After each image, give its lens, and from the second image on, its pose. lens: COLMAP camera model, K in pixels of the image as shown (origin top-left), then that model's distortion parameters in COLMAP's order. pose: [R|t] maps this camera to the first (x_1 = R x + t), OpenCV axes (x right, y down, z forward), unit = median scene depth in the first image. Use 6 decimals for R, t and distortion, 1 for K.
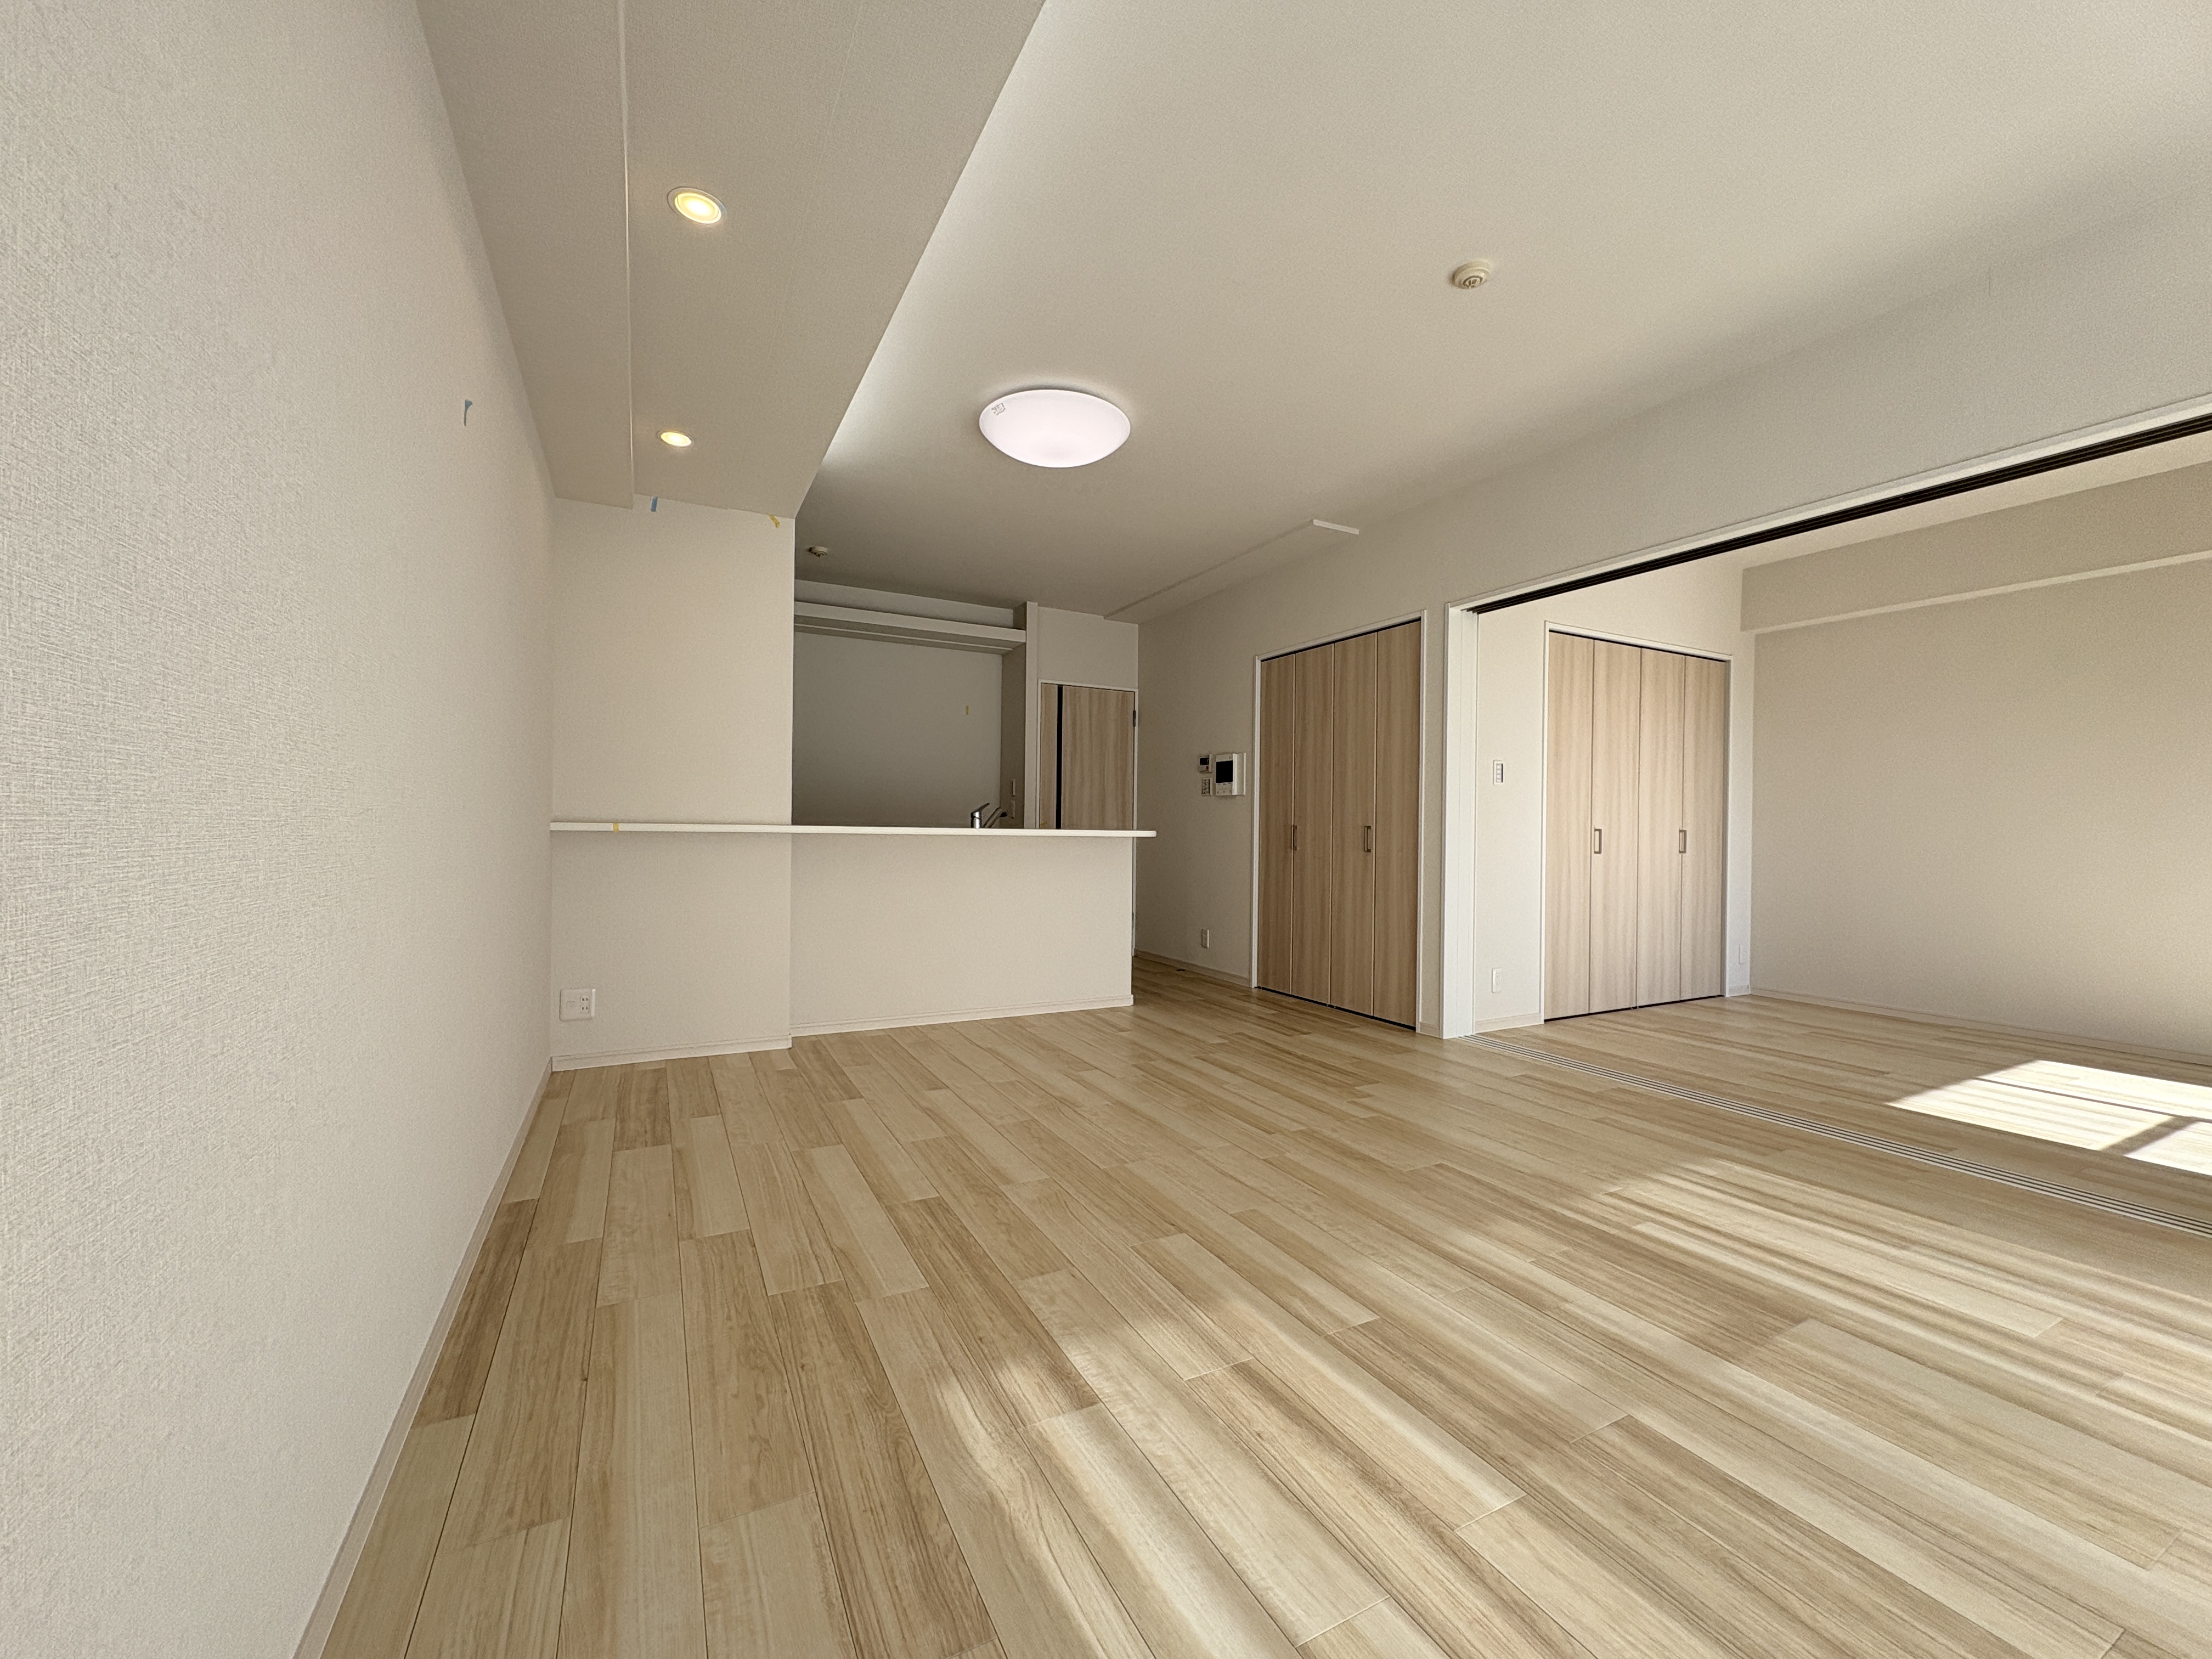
lens RADIAL K [[875.2, 0, 1109.7], [0, 875.2, 829.8], [0, 0, 1]] dist [0.000238, -0.000058]
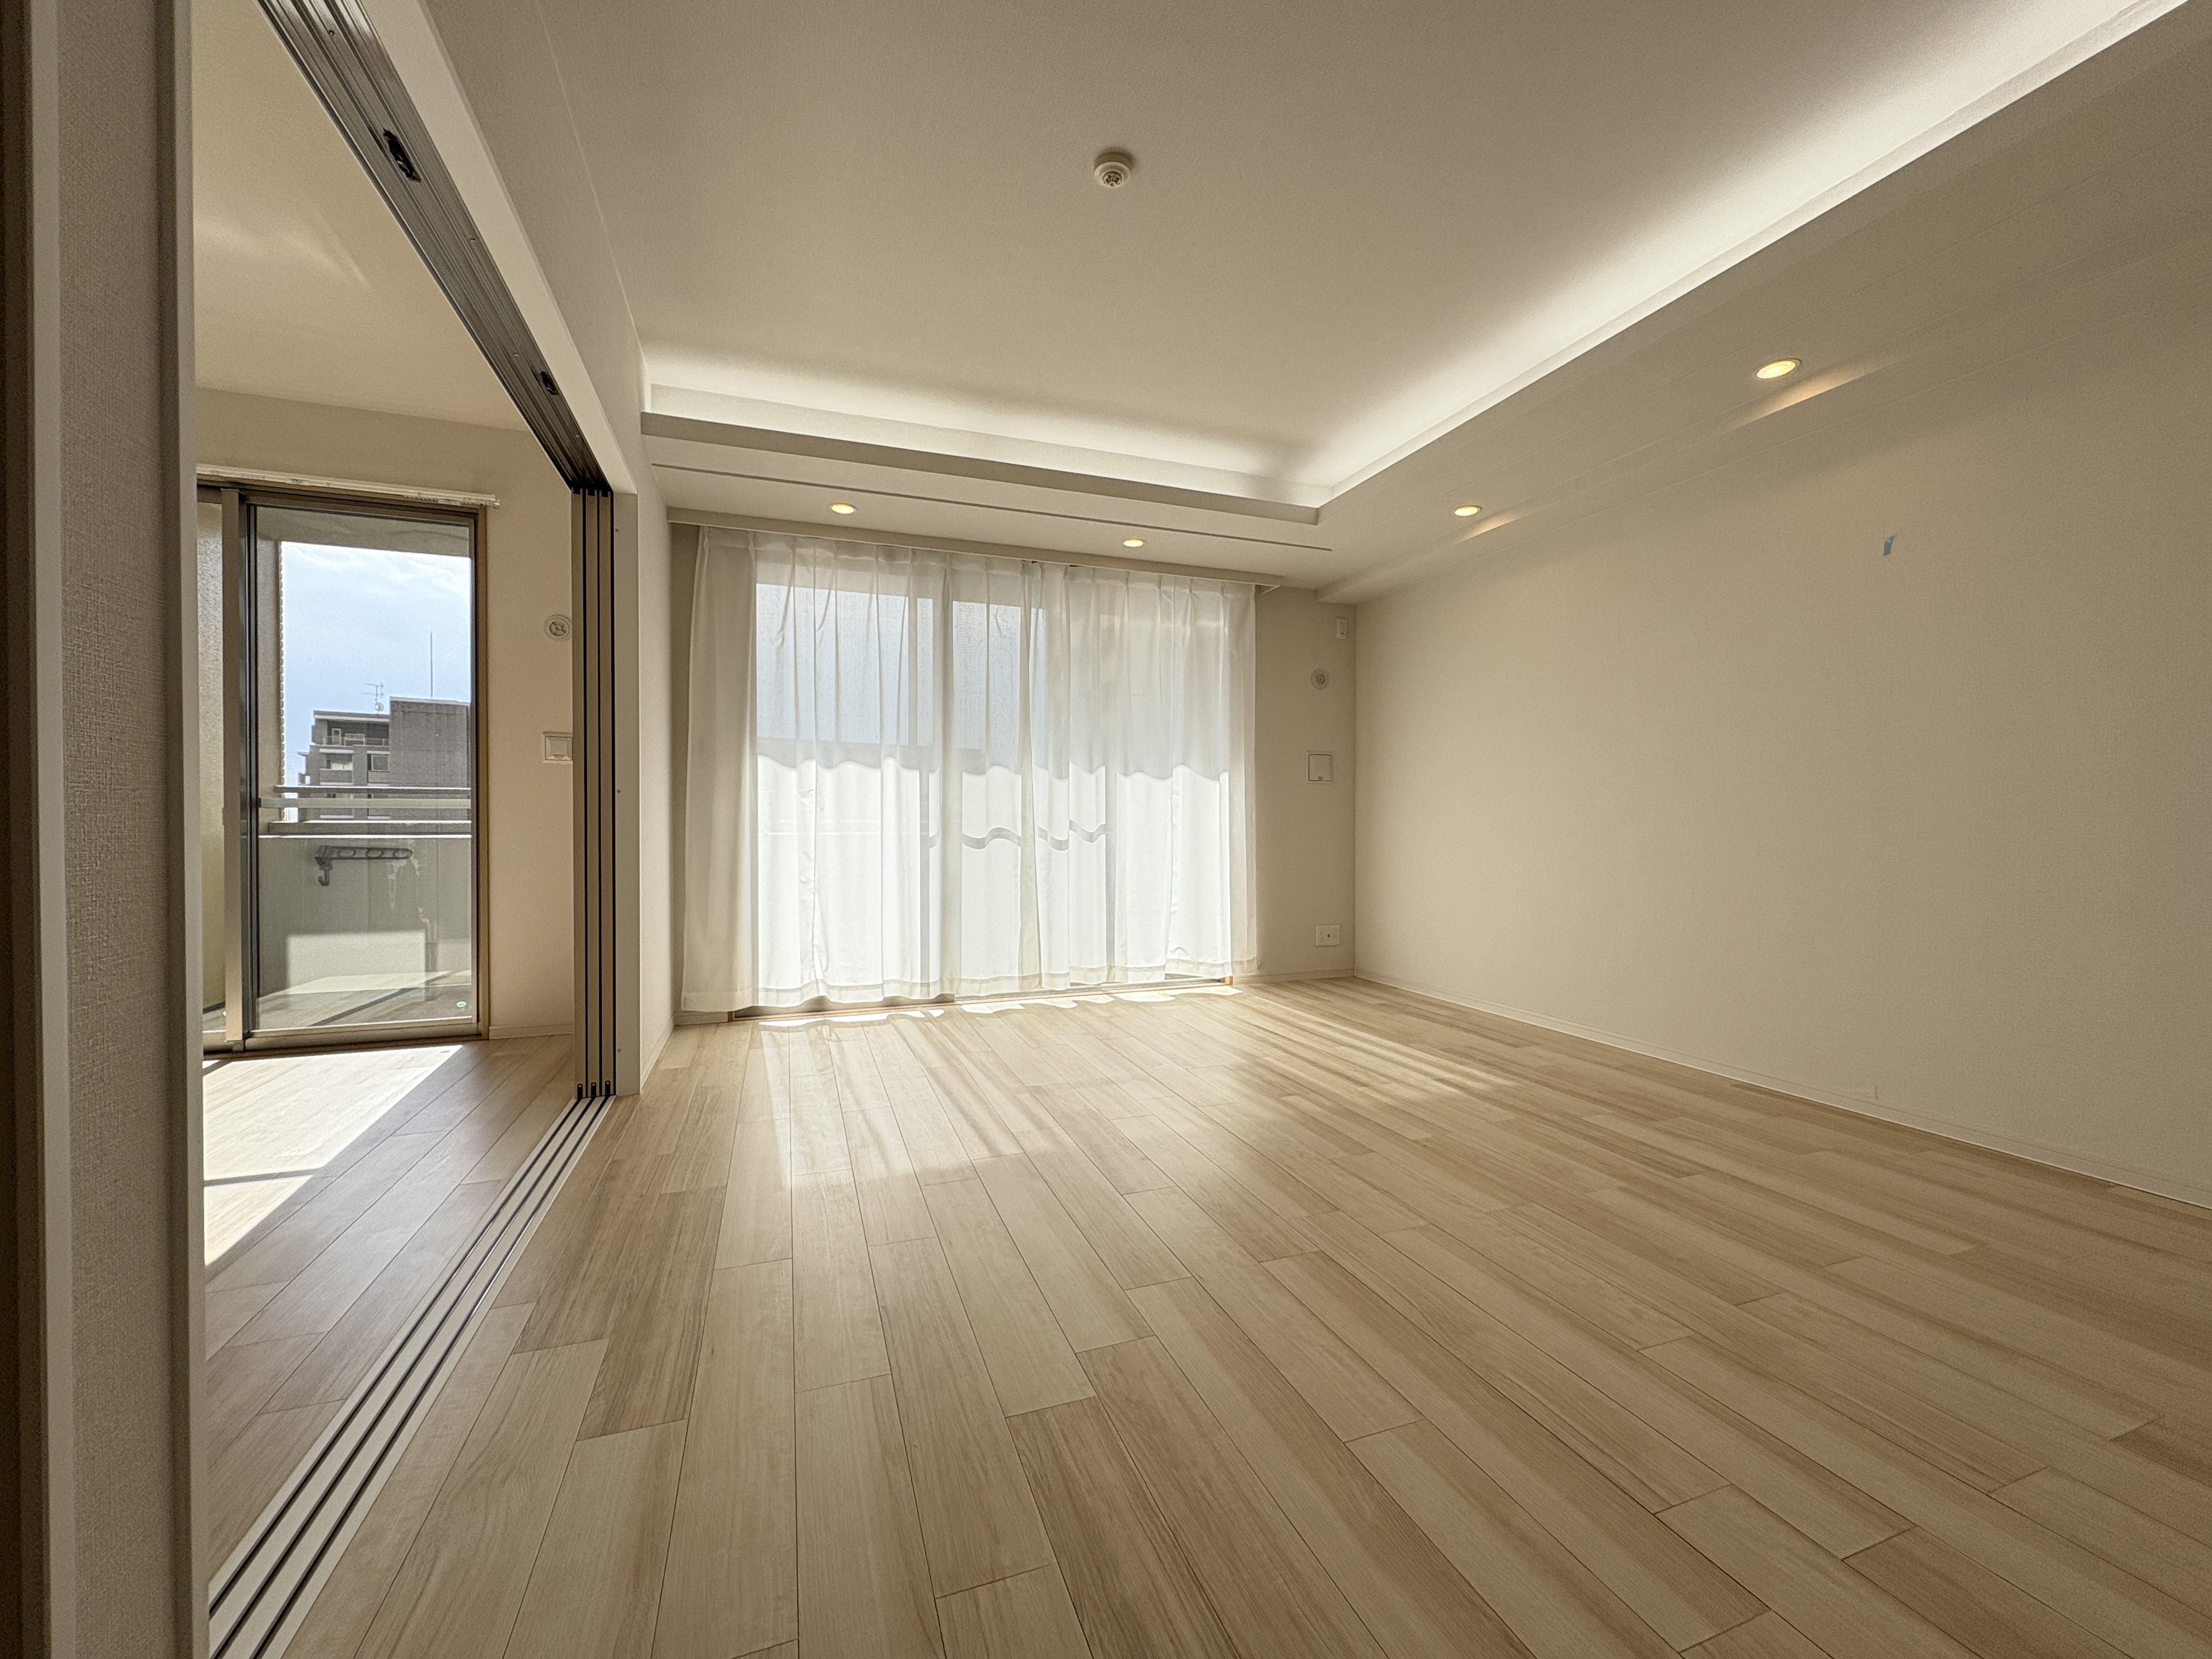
lens RADIAL K [[875.2, 0, 1109.7], [0, 875.2, 829.8], [0, 0, 1]] dist [0.000238, -0.000058]
pose [[-0.991446, -0.013207, 0.129844, 0.392116], [-0.011285, 0.999816, 0.015526, 0.018654], [-0.130025, 0.013927, -0.991413, 2.522266]]
